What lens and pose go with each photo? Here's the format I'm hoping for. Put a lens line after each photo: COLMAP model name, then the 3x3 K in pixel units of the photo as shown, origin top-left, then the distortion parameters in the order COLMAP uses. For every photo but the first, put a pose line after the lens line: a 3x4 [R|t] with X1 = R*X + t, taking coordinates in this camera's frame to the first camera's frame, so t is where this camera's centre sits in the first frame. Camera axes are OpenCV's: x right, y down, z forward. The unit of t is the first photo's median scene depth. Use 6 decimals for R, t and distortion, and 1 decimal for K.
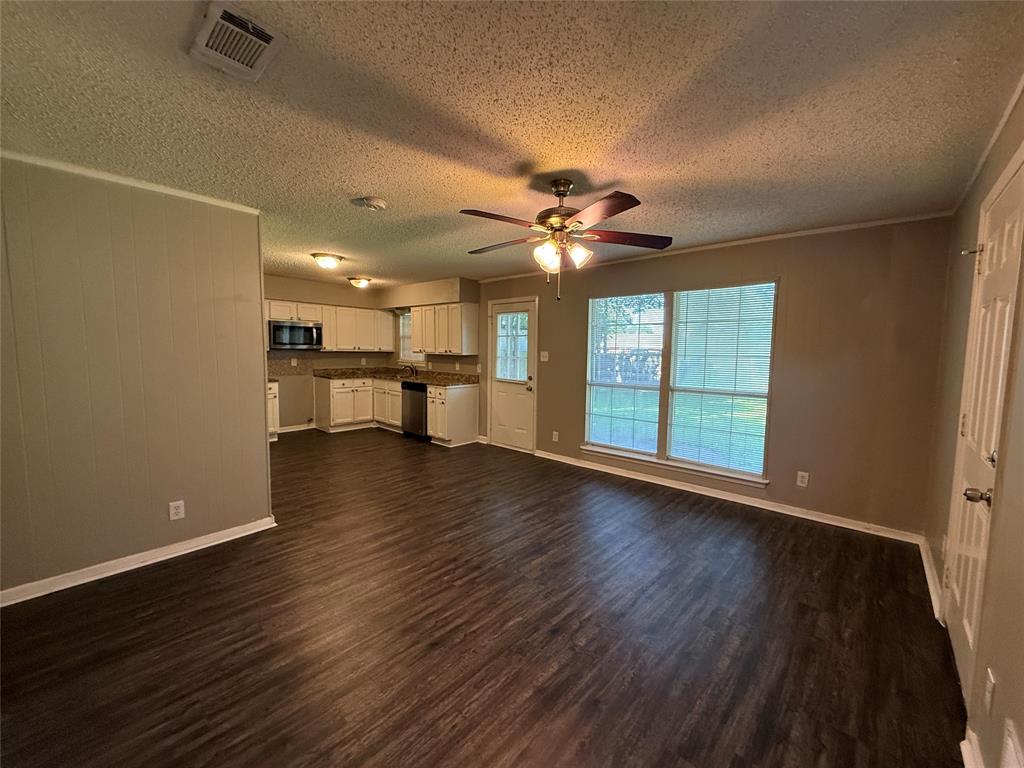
lens RADIAL K [[408.5, 0, 511.4], [0, 408.5, 382.4], [0, 0, 1]] dist [0.000317, 0.000141]
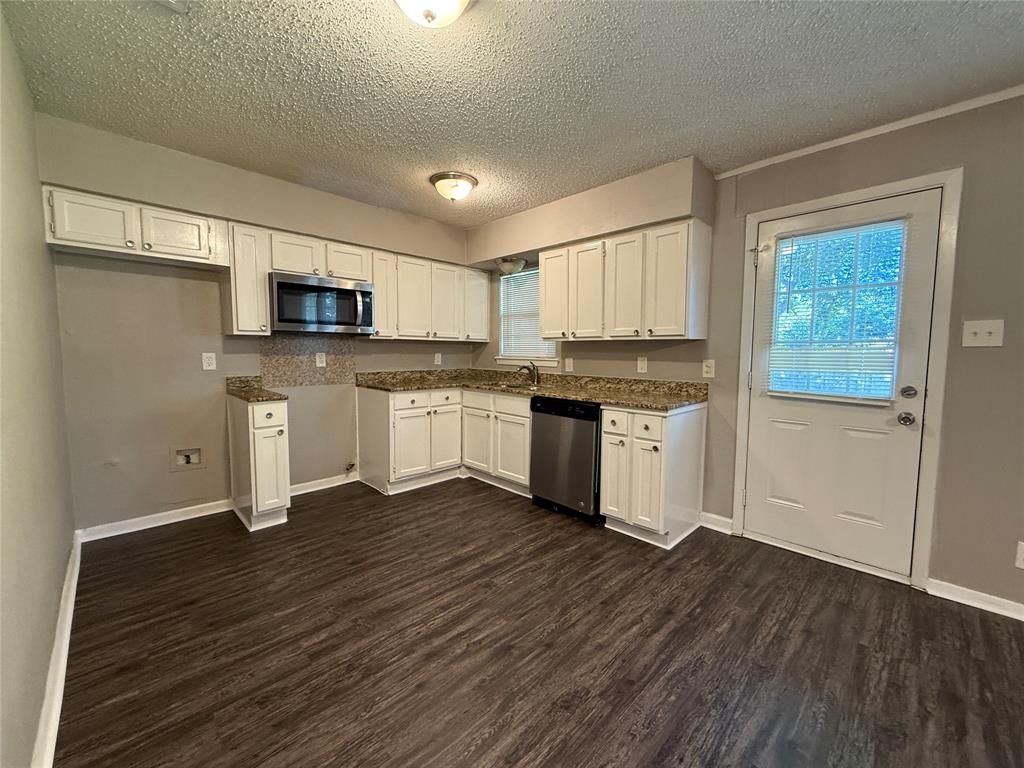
lens RADIAL K [[408.5, 0, 511.4], [0, 408.5, 382.4], [0, 0, 1]] dist [0.000317, 0.000141]
pose [[0.998354, -0.005478, -0.057088, -0.311163], [0.005063, 0.999960, -0.007411, -0.018488], [0.057126, 0.007110, 0.998342, 0.592364]]
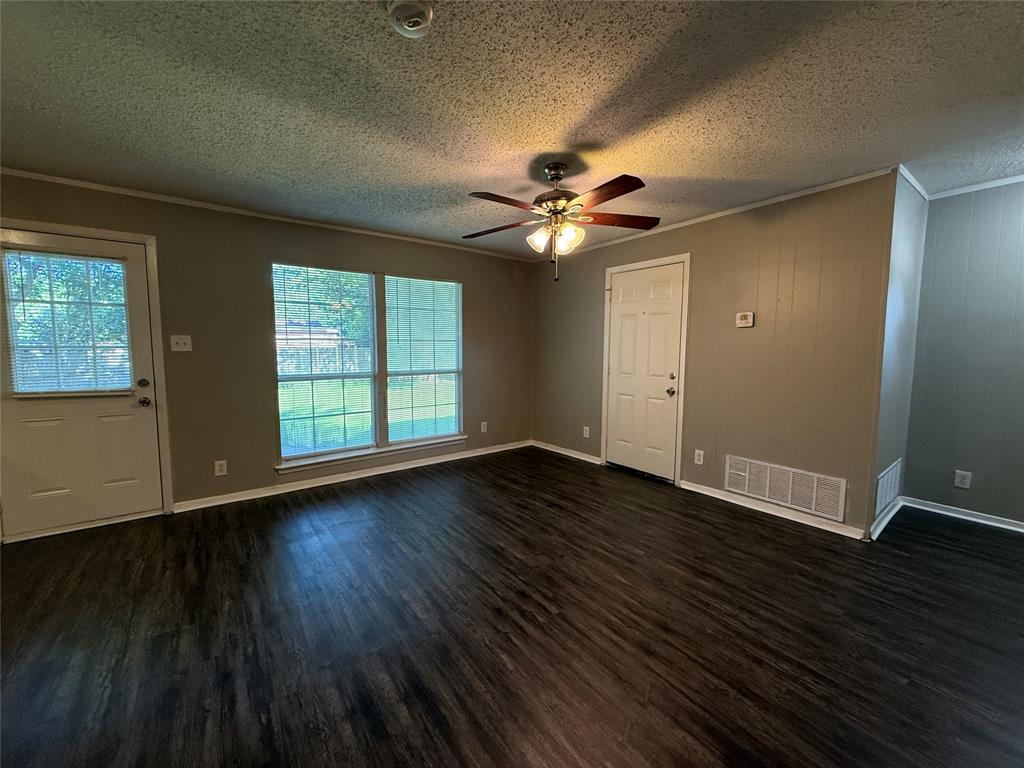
lens RADIAL K [[408.5, 0, 511.4], [0, 408.5, 382.4], [0, 0, 1]] dist [0.000317, 0.000141]
pose [[0.179729, -0.097797, 0.978843, -0.410315], [0.078598, 0.993292, 0.084809, -0.018888], [-0.980571, 0.061692, 0.186210, 0.407023]]
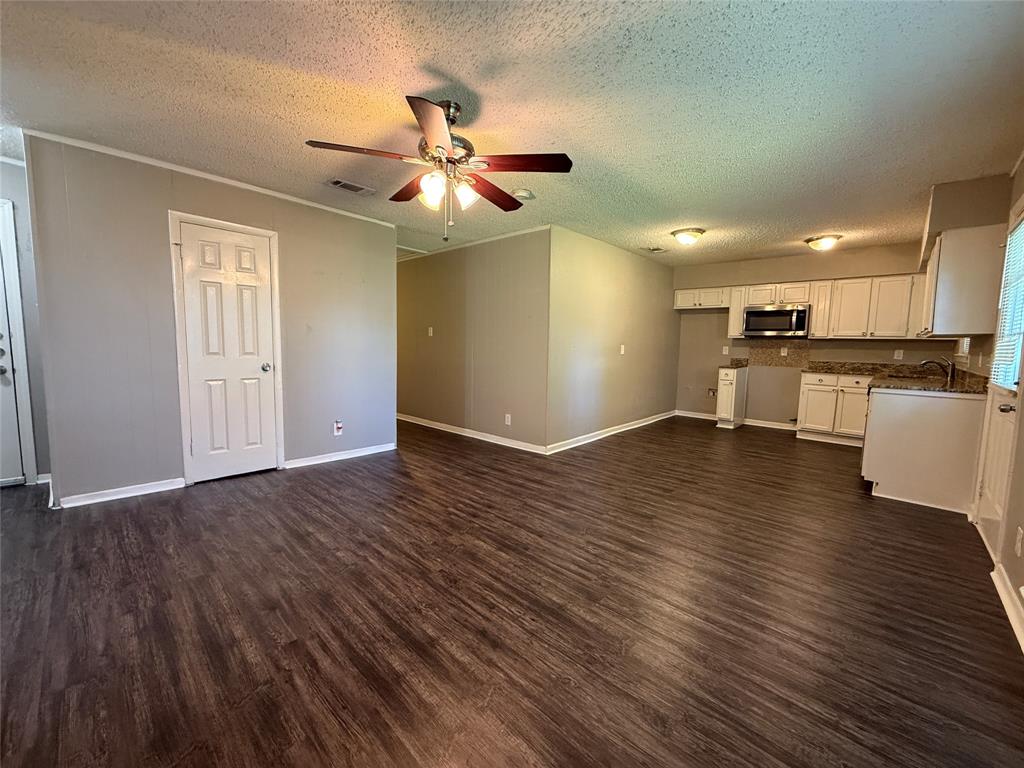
lens RADIAL K [[408.5, 0, 511.4], [0, 408.5, 382.4], [0, 0, 1]] dist [0.000317, 0.000141]
pose [[-0.017221, 0.077664, -0.996831, 0.451653], [-0.103823, 0.991450, 0.079038, 0.009924], [0.994447, 0.104855, -0.009010, 0.516199]]
